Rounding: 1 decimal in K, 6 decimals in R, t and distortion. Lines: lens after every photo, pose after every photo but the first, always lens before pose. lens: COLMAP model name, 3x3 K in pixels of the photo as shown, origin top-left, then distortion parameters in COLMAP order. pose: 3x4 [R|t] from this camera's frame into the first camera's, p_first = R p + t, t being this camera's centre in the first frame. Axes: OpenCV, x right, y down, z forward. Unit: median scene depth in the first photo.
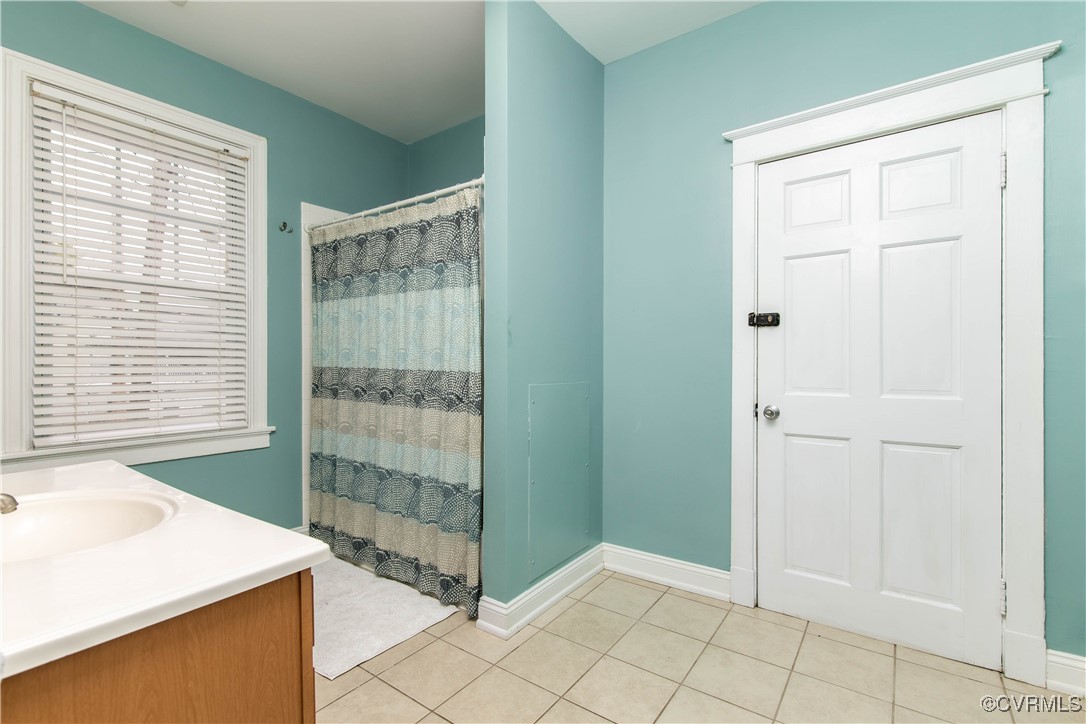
lens RADIAL K [[490.0, 0, 546.9], [0, 490.0, 365.5], [0, 0, 1]] dist [-0.000174, -0.000316]
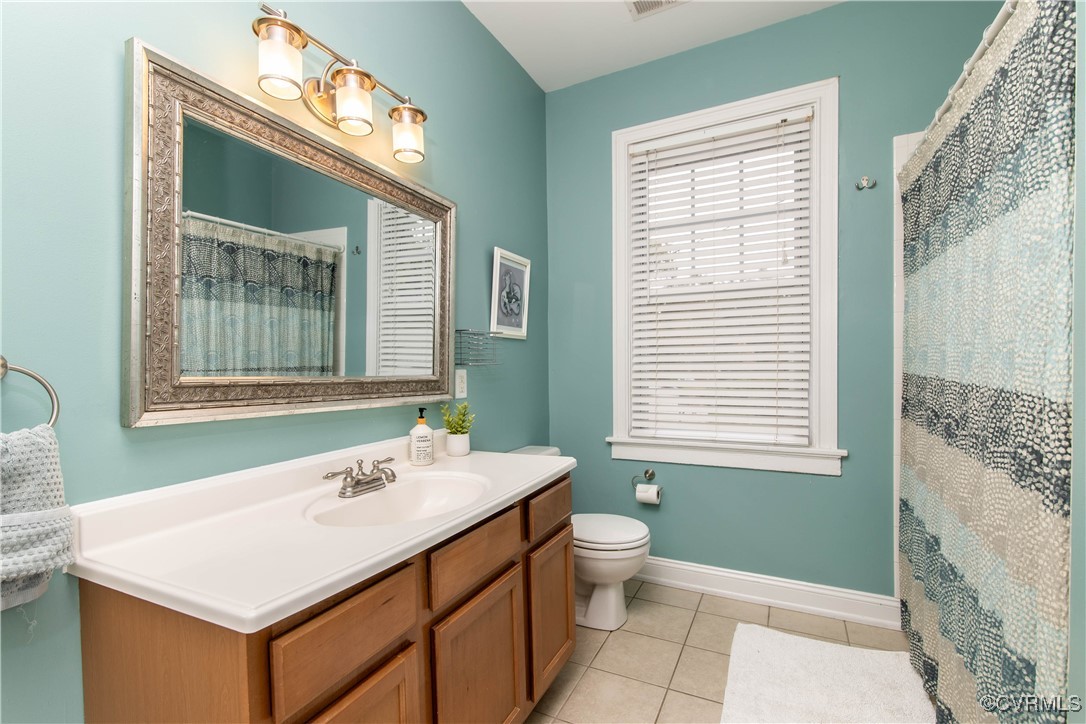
lens RADIAL K [[499.1, 0, 541.2], [0, 499.1, 372.9], [0, 0, 1]] dist [0.000106, -0.000073]
pose [[0.147340, 0.013623, -0.988992, 0.149578], [0.009030, 0.999845, 0.015117, -0.013686], [0.989045, -0.011158, 0.147194, 0.435916]]
